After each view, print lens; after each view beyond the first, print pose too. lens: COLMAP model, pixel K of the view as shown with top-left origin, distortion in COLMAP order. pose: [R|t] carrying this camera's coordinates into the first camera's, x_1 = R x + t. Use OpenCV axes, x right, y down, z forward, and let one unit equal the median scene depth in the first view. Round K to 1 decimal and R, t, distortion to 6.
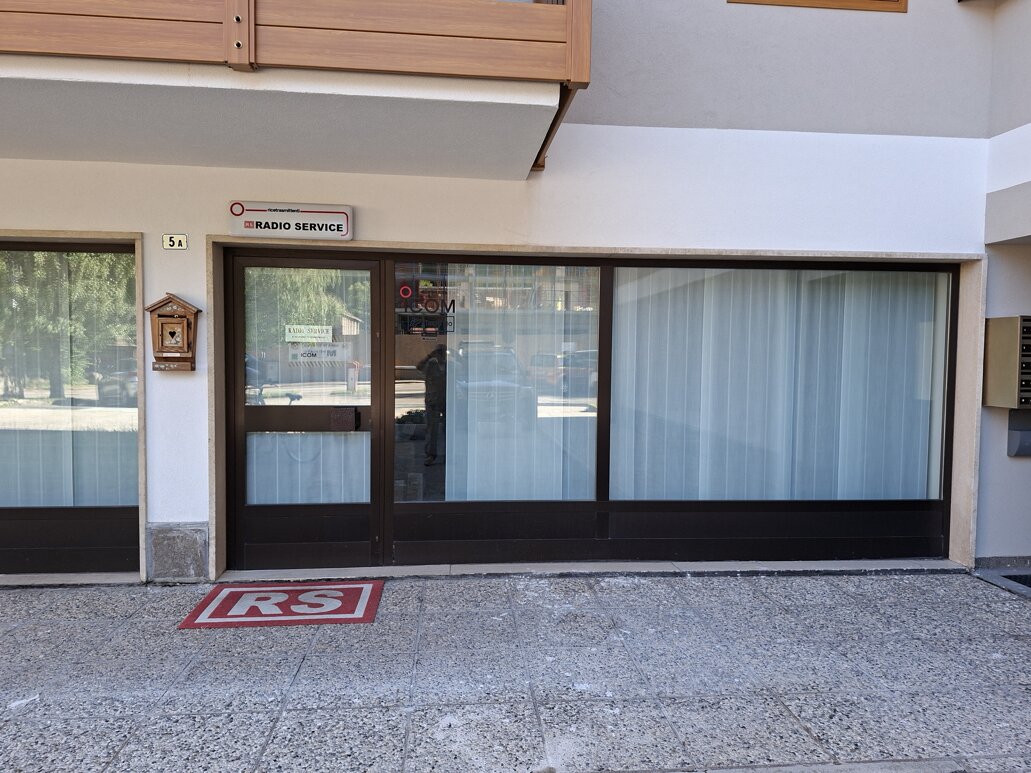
lens RADIAL K [[717.2, 0, 522.6], [0, 717.2, 388.9], [0, 0, 1]] dist [0.085733, -0.108597]
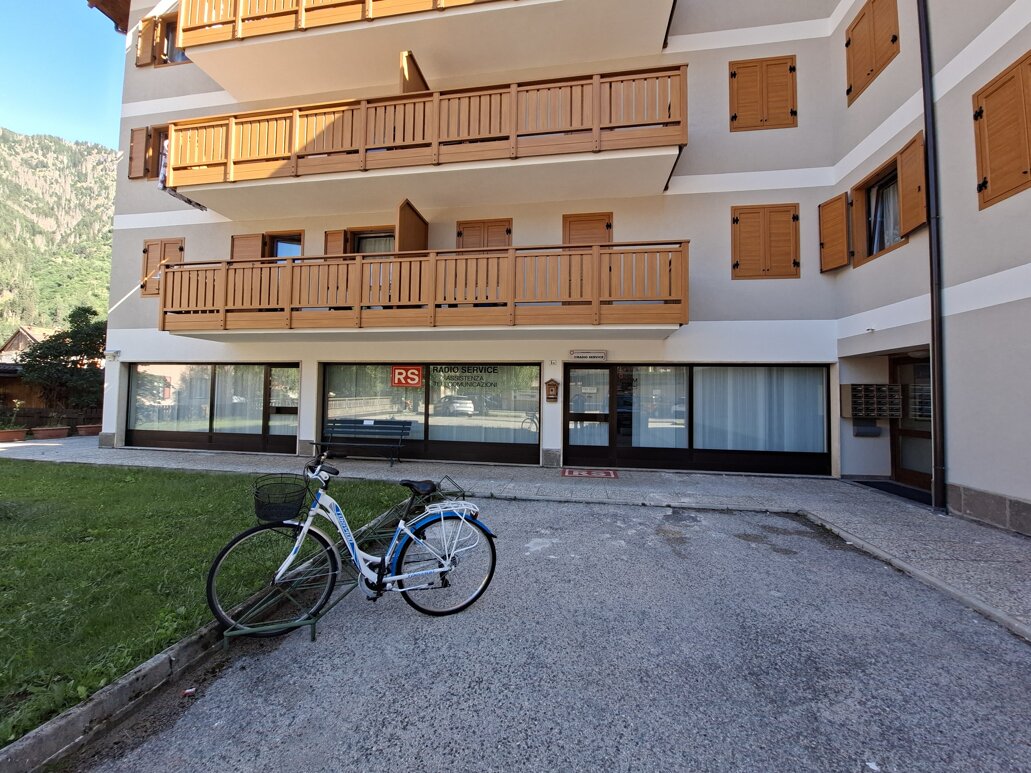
lens RADIAL K [[407.8, 0, 514.9], [0, 407.8, 386.3], [0, 0, 1]] dist [-0.011487, -0.000815]
pose [[0.969121, -0.003486, -0.246562, -0.182736], [-0.016695, 0.996678, -0.079712, 0.055209], [0.246021, 0.081367, 0.965843, -0.817952]]
